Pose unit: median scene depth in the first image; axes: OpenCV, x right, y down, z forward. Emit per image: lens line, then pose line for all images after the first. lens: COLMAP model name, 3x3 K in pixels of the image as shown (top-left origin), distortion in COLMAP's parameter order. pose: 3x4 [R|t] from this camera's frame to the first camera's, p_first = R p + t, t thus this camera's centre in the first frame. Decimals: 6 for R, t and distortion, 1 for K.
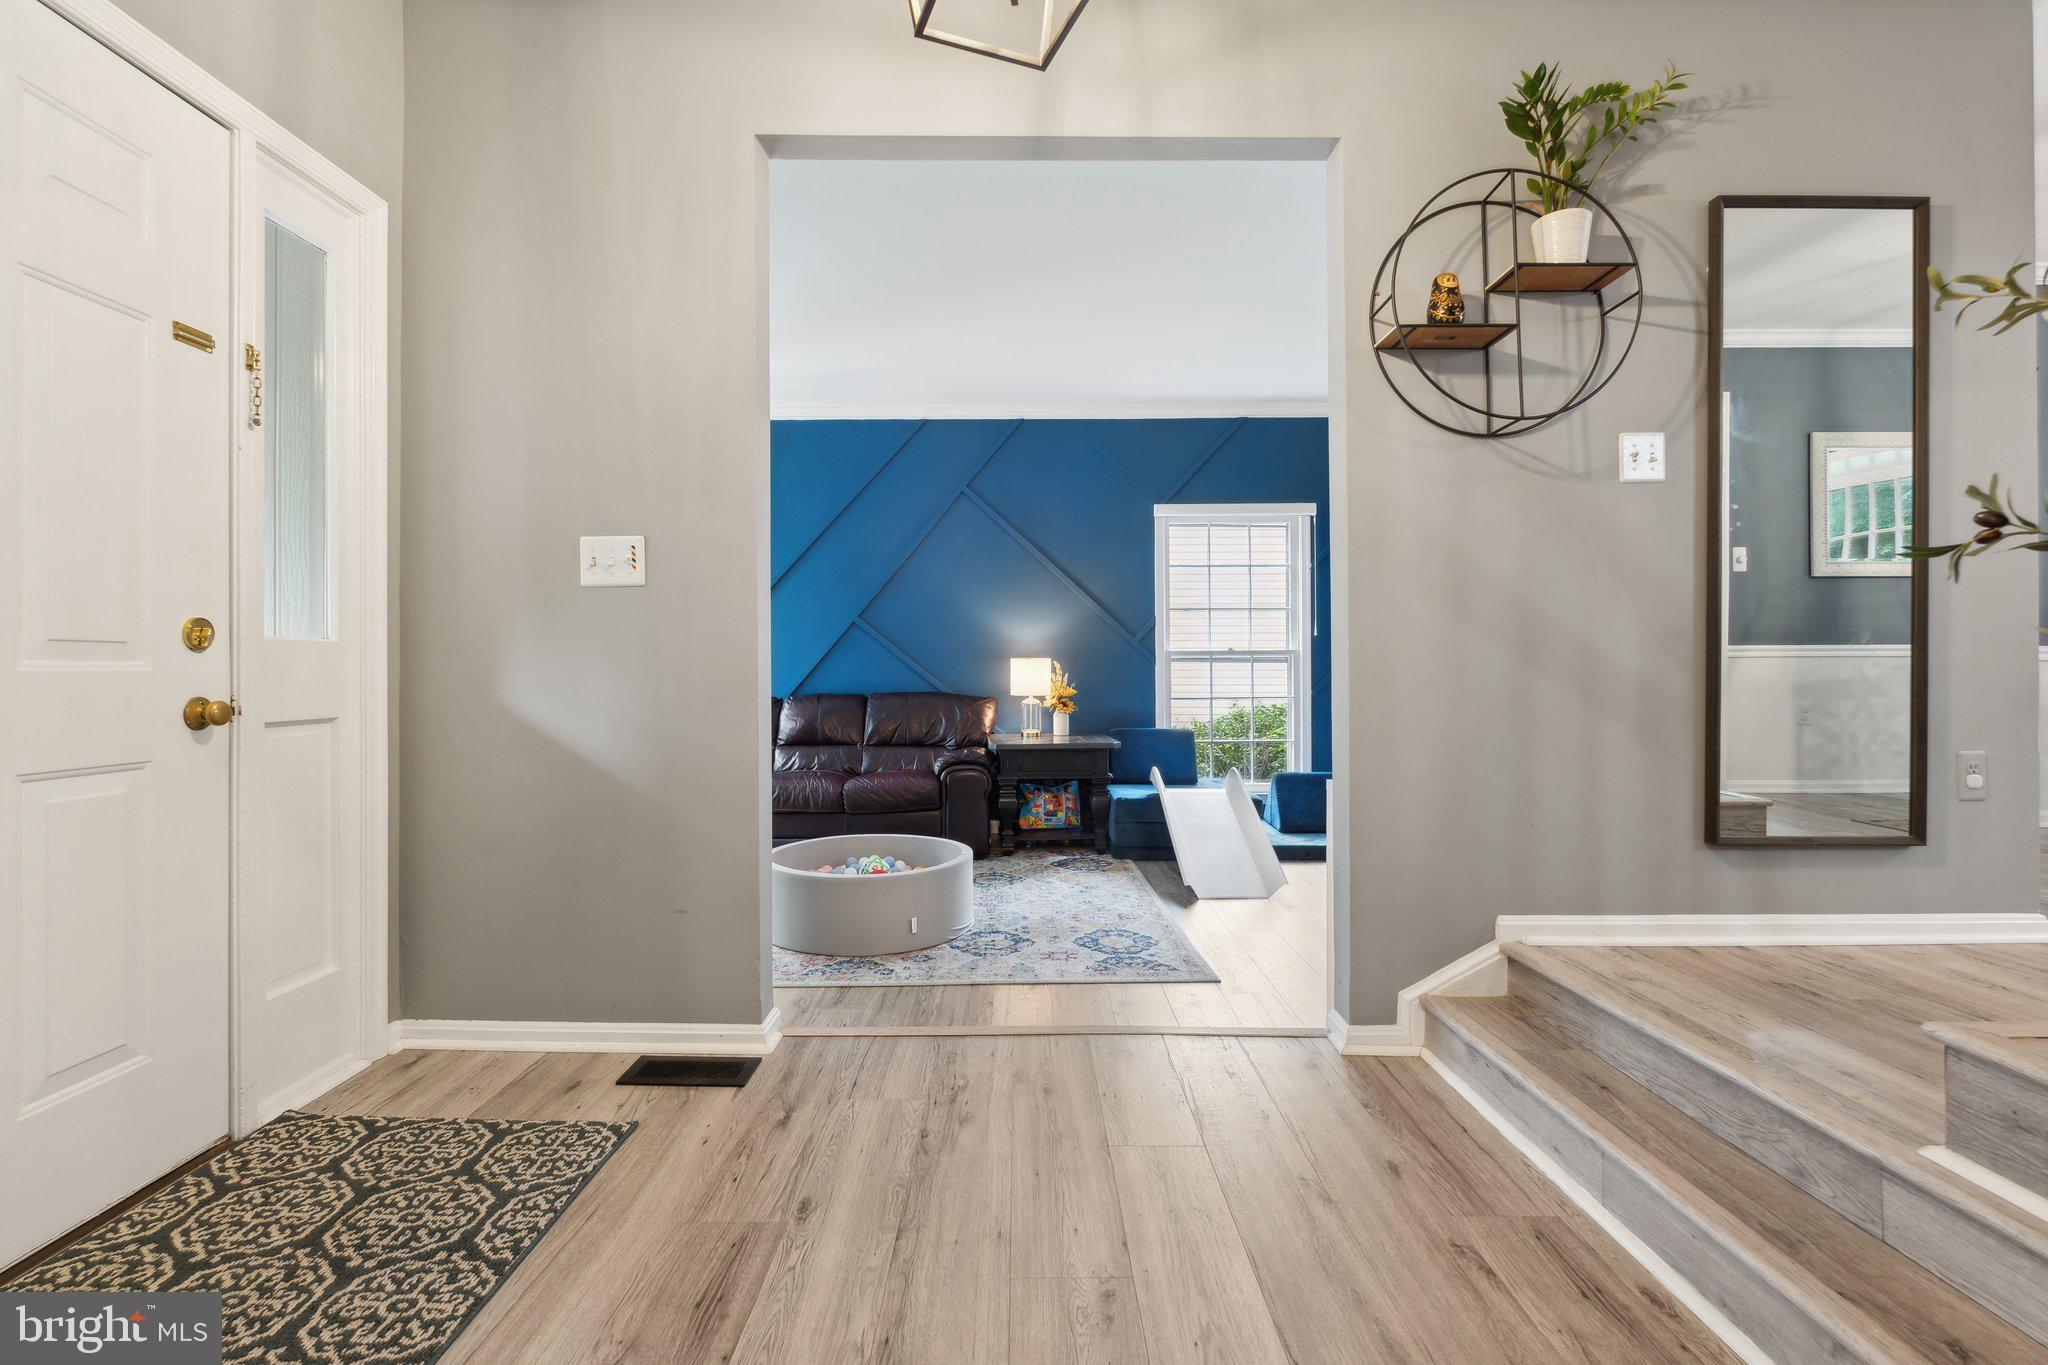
lens RADIAL K [[912.2, 0, 1018.6], [0, 912.2, 672.9], [0, 0, 1]] dist [-0.004656, 0.001613]
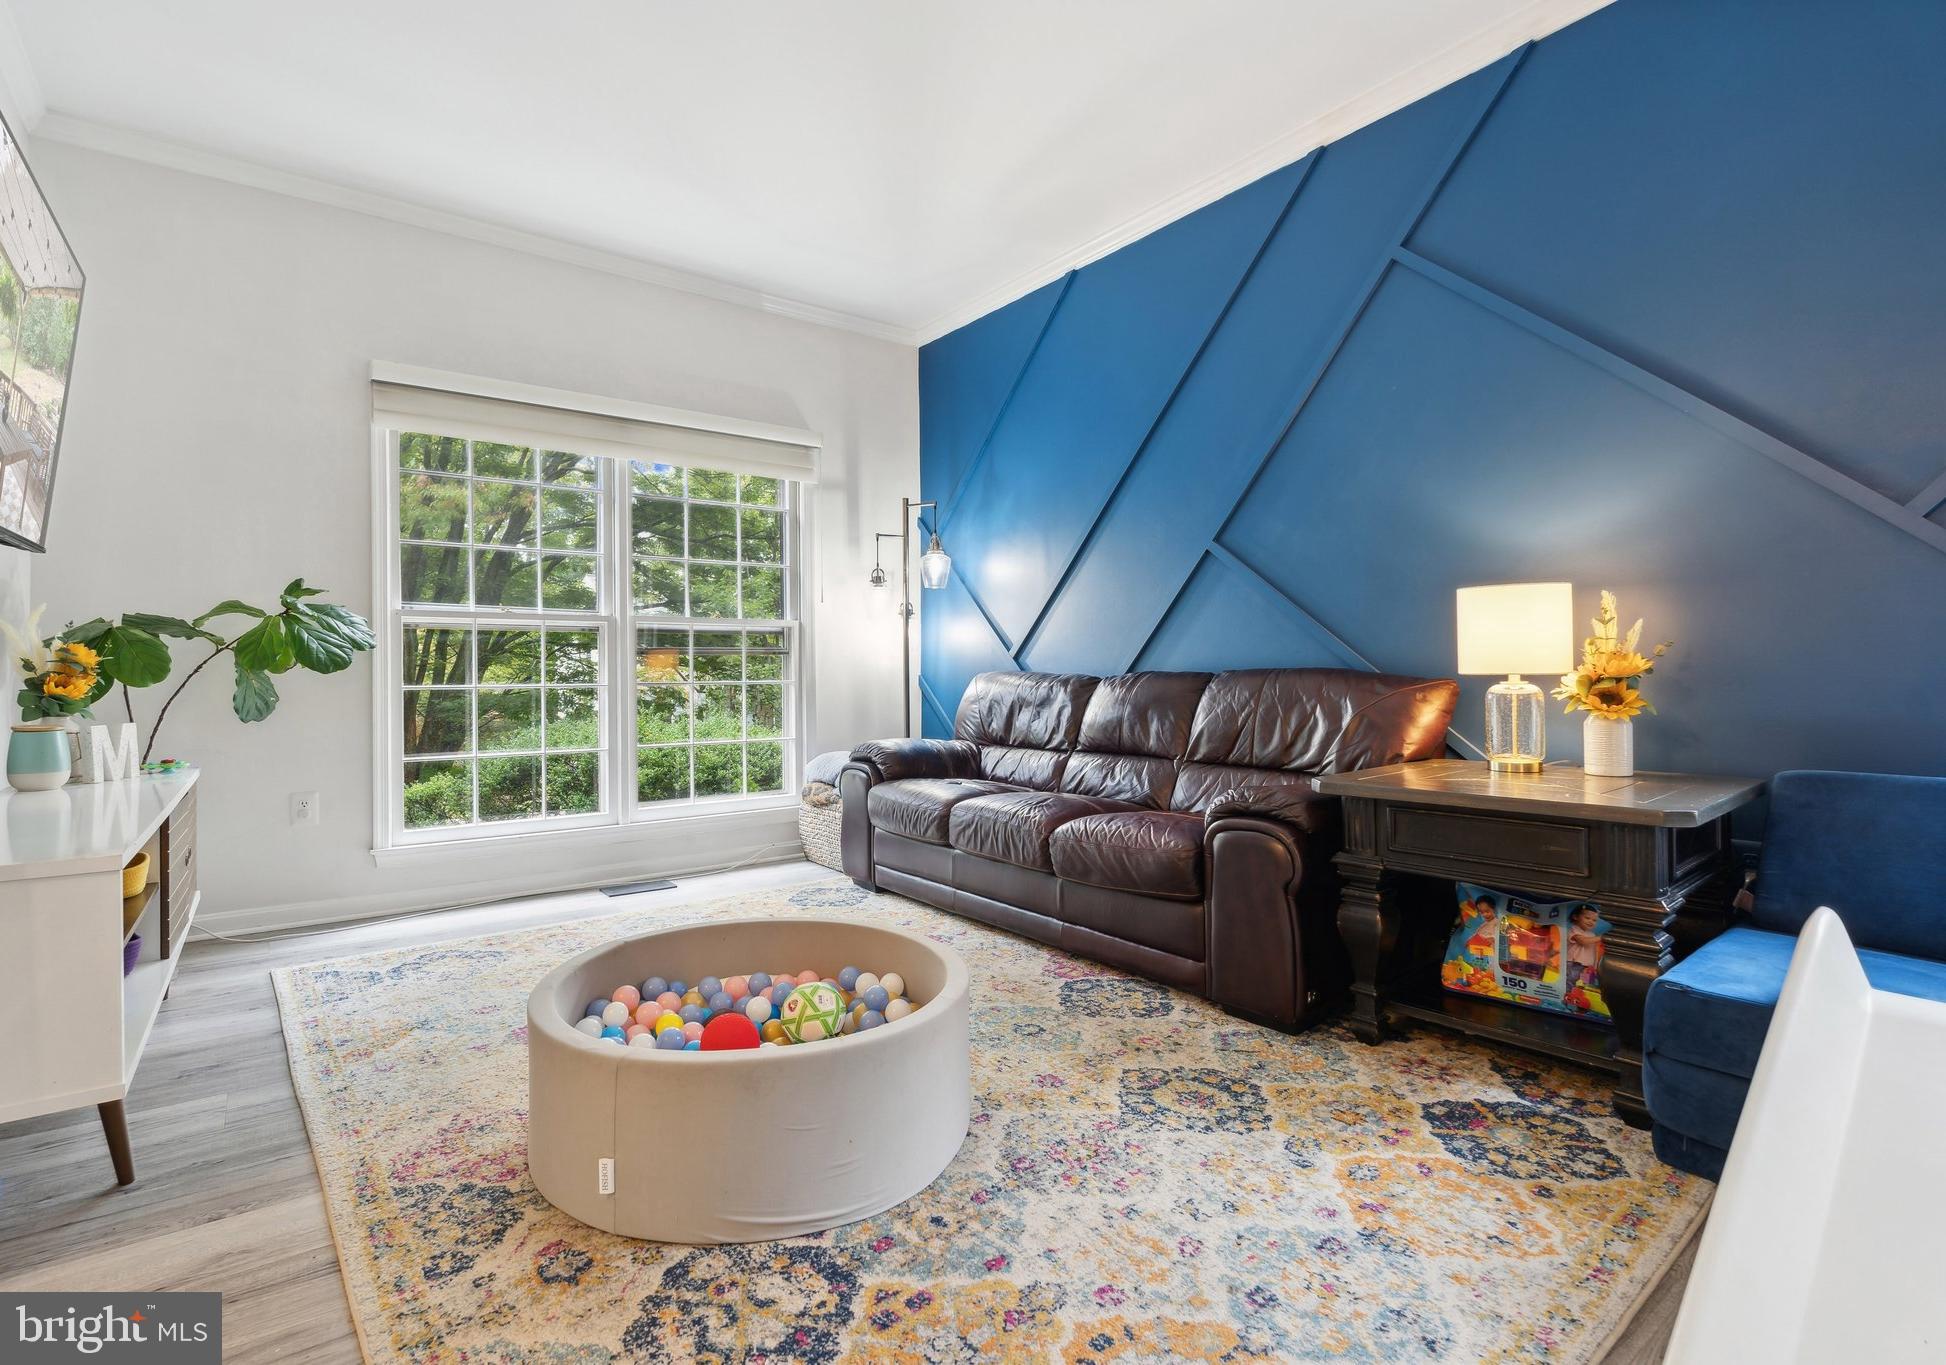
lens RADIAL K [[915.0, 0, 962.2], [0, 915.0, 673.0], [0, 0, 1]] dist [-0.001125, -0.000429]
pose [[0.596353, -0.002603, -0.802718, 0.202219], [-0.004425, 0.999969, -0.006530, 0.028042], [0.802710, 0.007446, 0.596323, 0.543734]]
